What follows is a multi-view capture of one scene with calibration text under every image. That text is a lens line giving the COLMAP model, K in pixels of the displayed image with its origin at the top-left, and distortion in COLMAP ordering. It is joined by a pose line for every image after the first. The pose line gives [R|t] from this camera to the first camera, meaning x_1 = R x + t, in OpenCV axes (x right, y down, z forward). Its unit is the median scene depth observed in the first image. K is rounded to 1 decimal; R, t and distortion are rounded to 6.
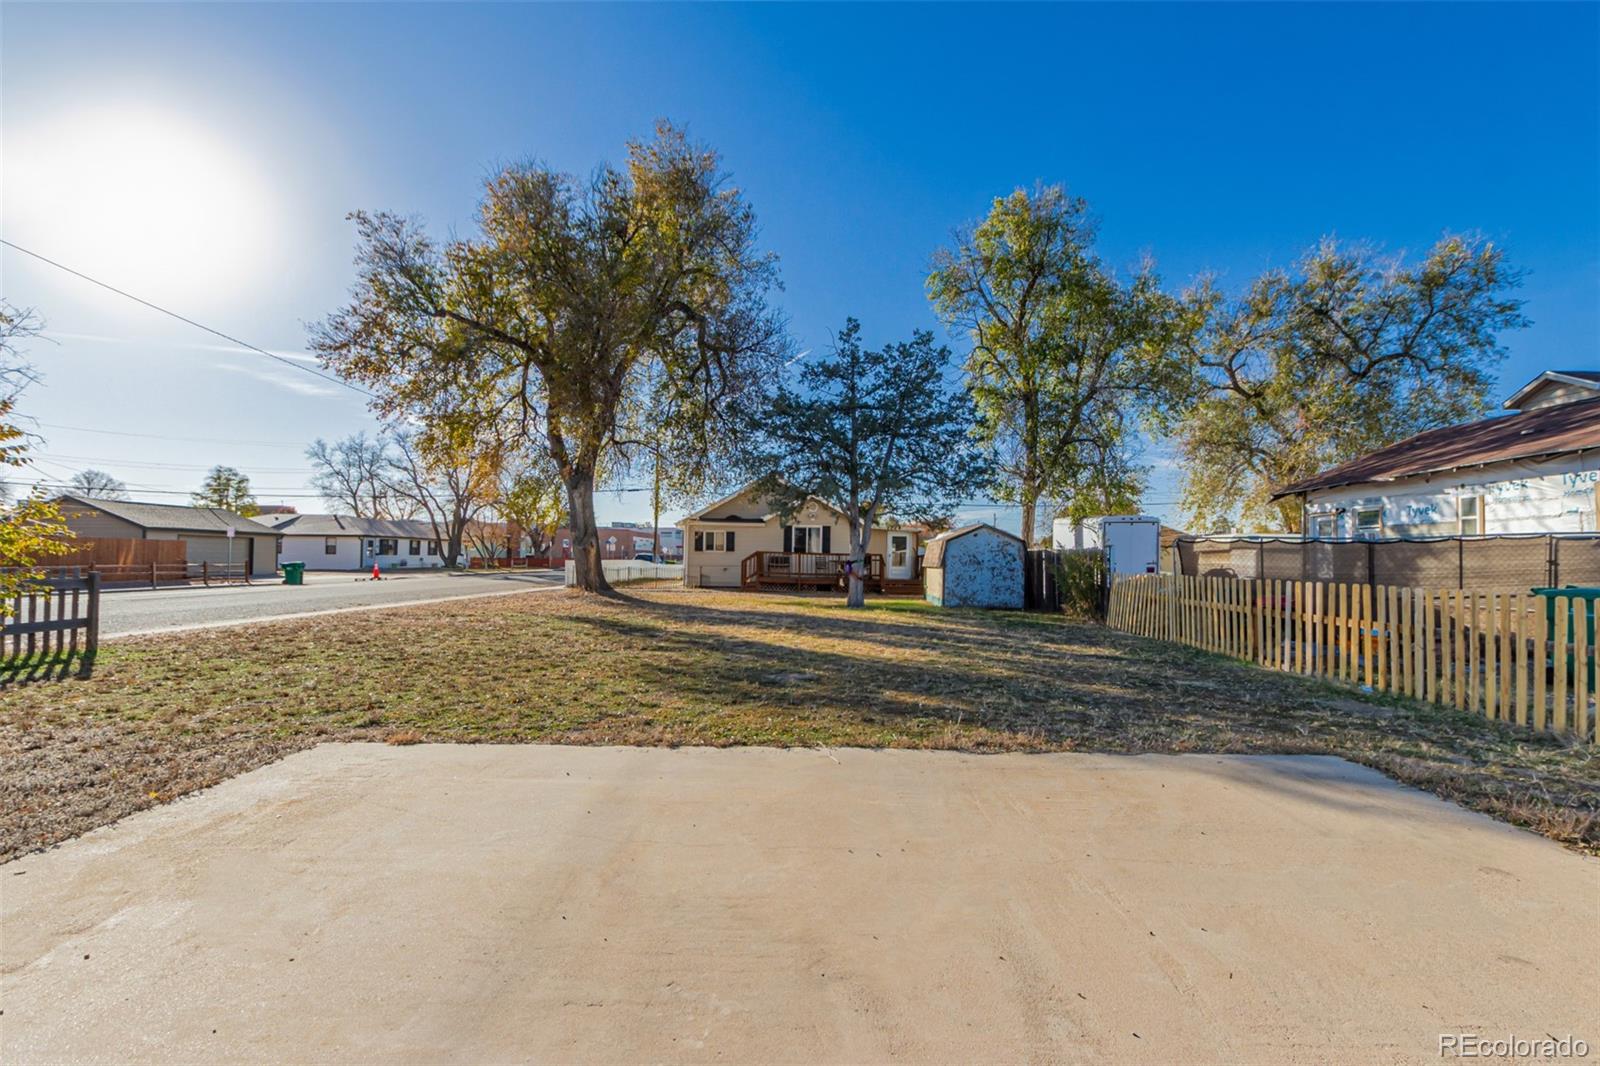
lens RADIAL K [[732.9, 0, 804.5], [0, 732.9, 537.6], [0, 0, 1]] dist [-0.006473, -0.001405]
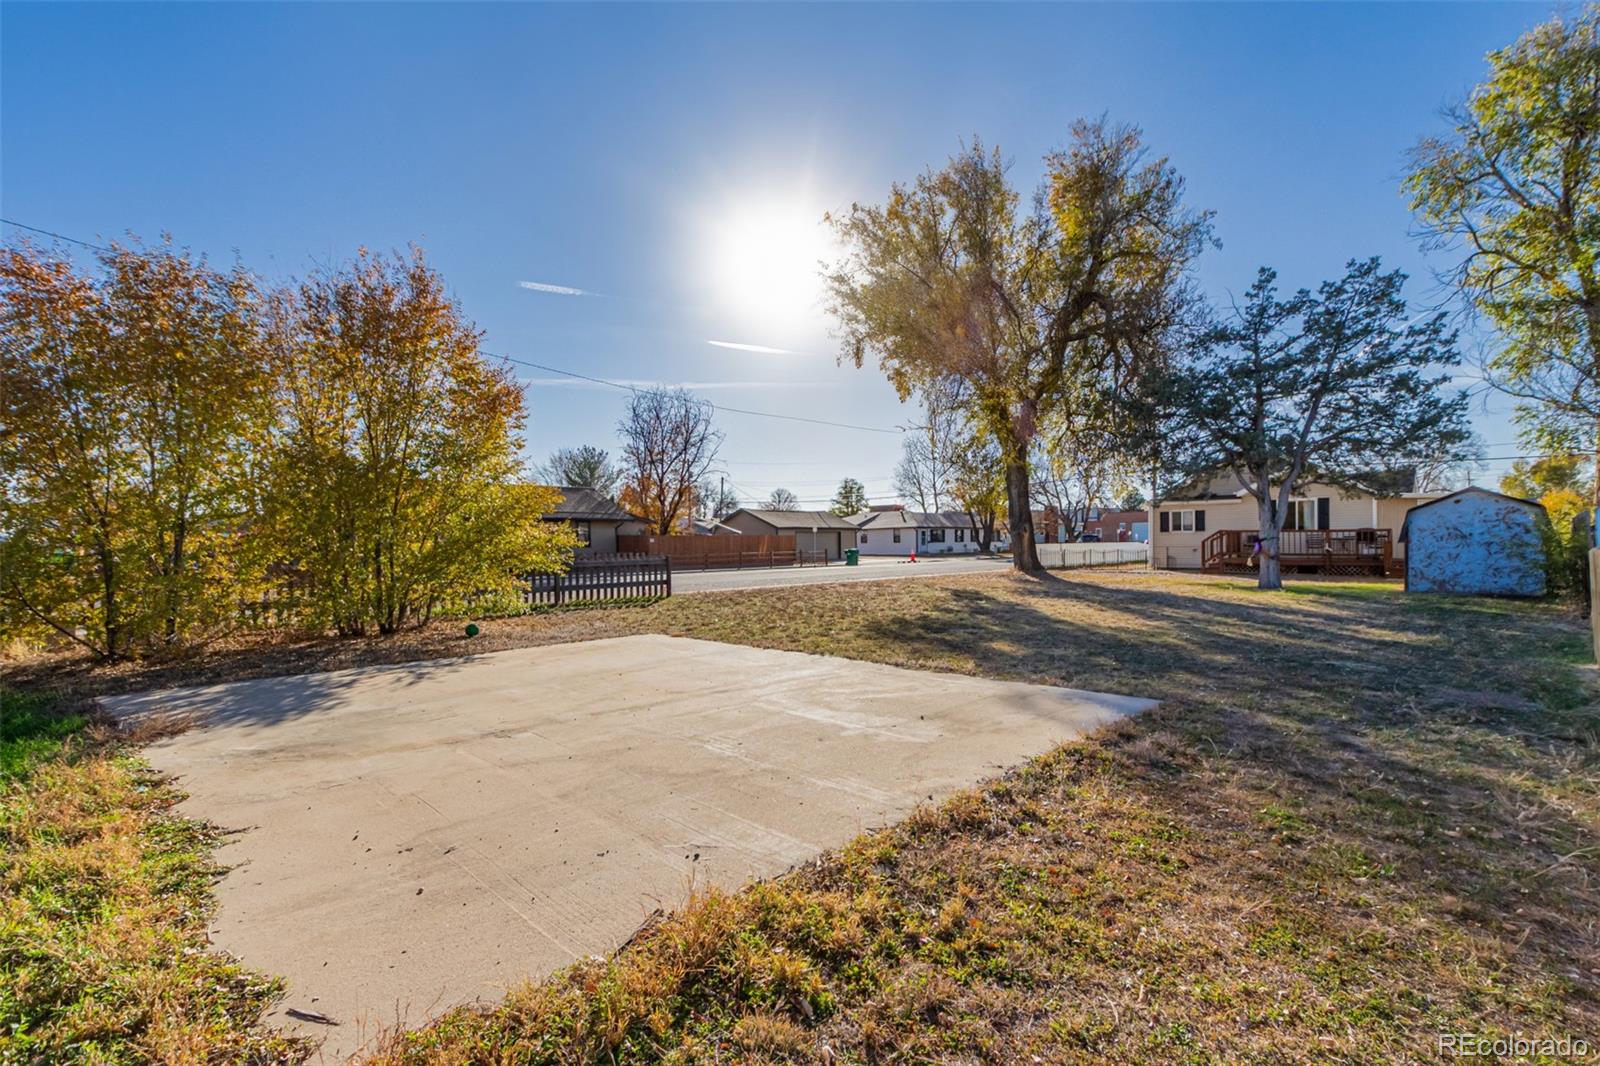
lens RADIAL K [[732.9, 0, 794.9], [0, 732.9, 535.8], [0, 0, 1]] dist [-0.006473, -0.001405]
pose [[0.707296, -0.026813, -0.706408, 0.205460], [0.038871, 0.999244, 0.000992, 0.003738], [0.705848, -0.028160, 0.707804, -0.034539]]
